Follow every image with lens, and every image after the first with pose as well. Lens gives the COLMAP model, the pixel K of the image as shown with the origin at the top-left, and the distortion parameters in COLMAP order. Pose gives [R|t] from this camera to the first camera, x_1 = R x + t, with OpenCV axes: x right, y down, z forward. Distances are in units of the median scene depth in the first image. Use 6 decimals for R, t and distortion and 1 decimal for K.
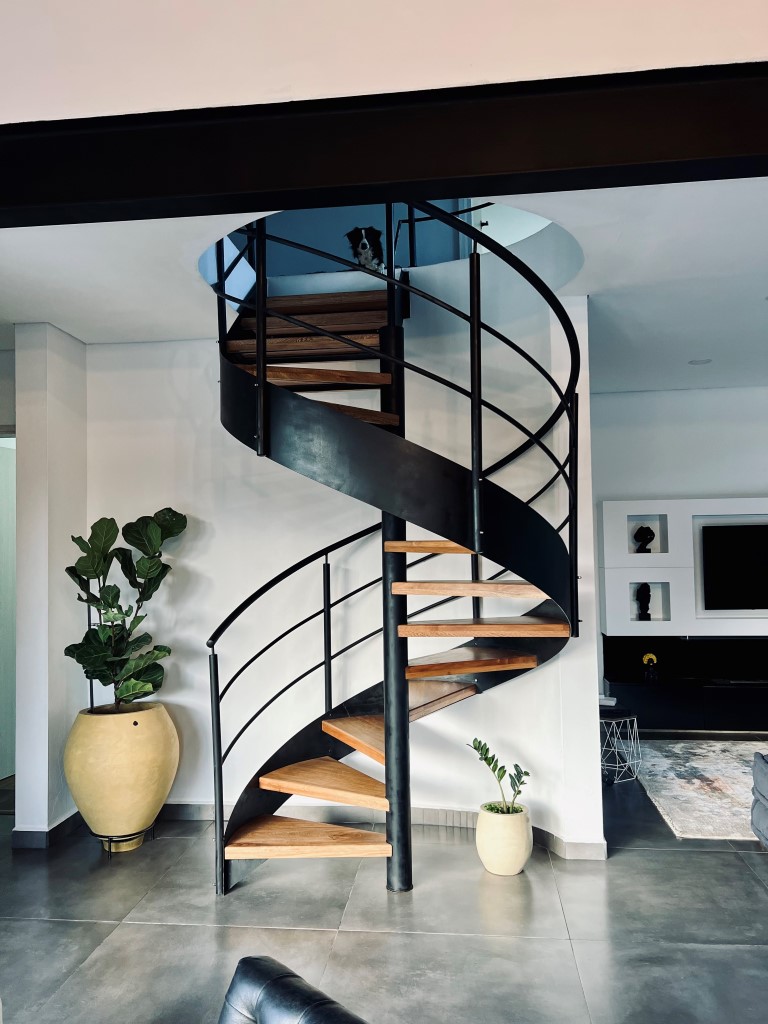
lens RADIAL K [[749.2, 0, 384.0], [0, 749.2, 512.0], [0, 0, 1]] dist [0.001280, -0.000609]
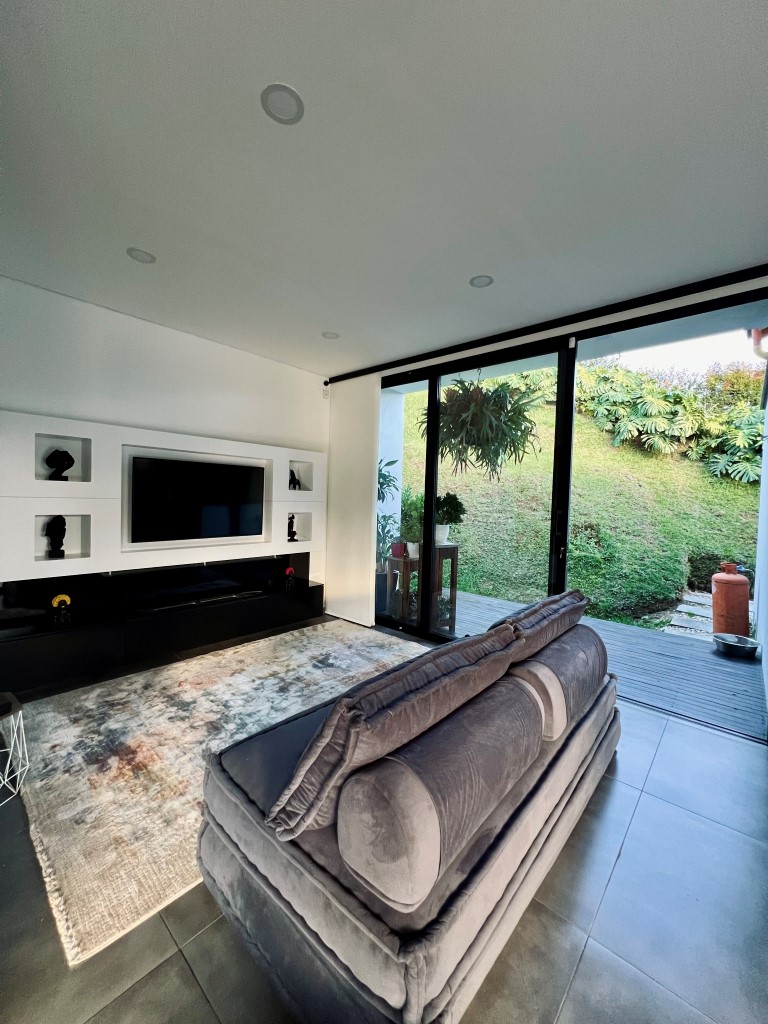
lens RADIAL K [[410.4, 0, 384.0], [0, 410.4, 512.0], [0, 0, 1]] dist [-0.000250, 0.000212]
pose [[0.567873, 0.007024, 0.823086, 0.178671], [-0.077341, 0.995995, 0.044860, 0.042162], [-0.819475, -0.089133, 0.566142, 0.440806]]
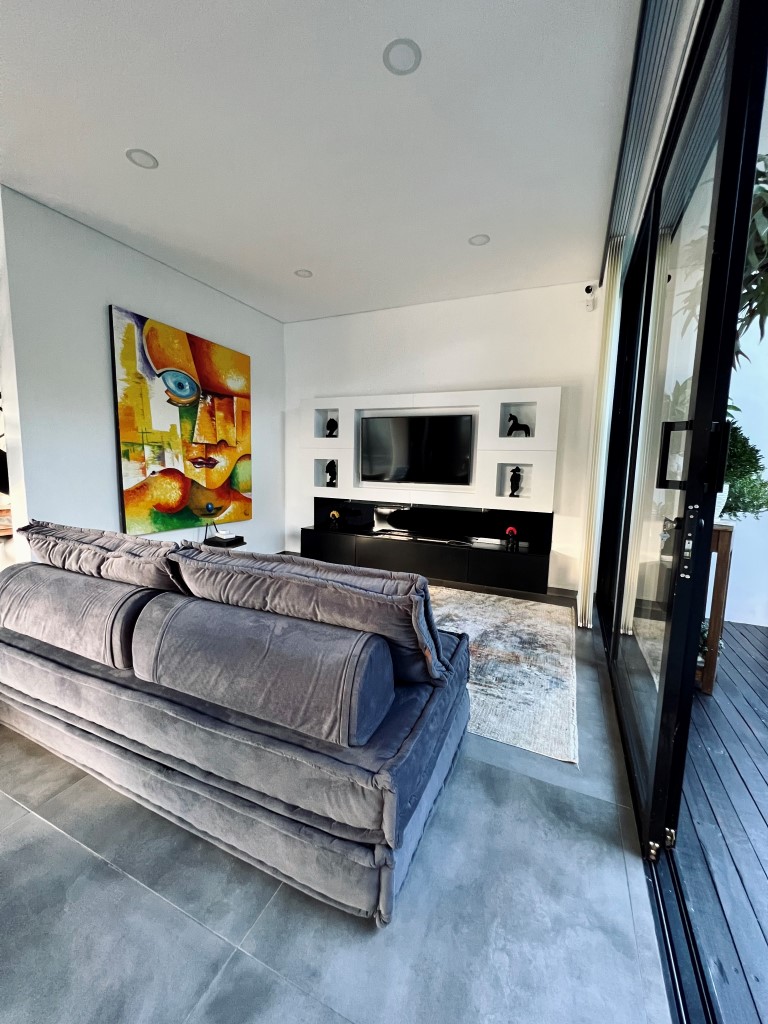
lens RADIAL K [[410.4, 0, 384.0], [0, 410.4, 512.0], [0, 0, 1]] dist [-0.000250, 0.000212]
pose [[0.951051, 0.078953, -0.298780, 0.702100], [-0.030260, 0.985959, 0.164222, 0.064595], [0.307550, -0.147142, 0.940086, 0.316591]]
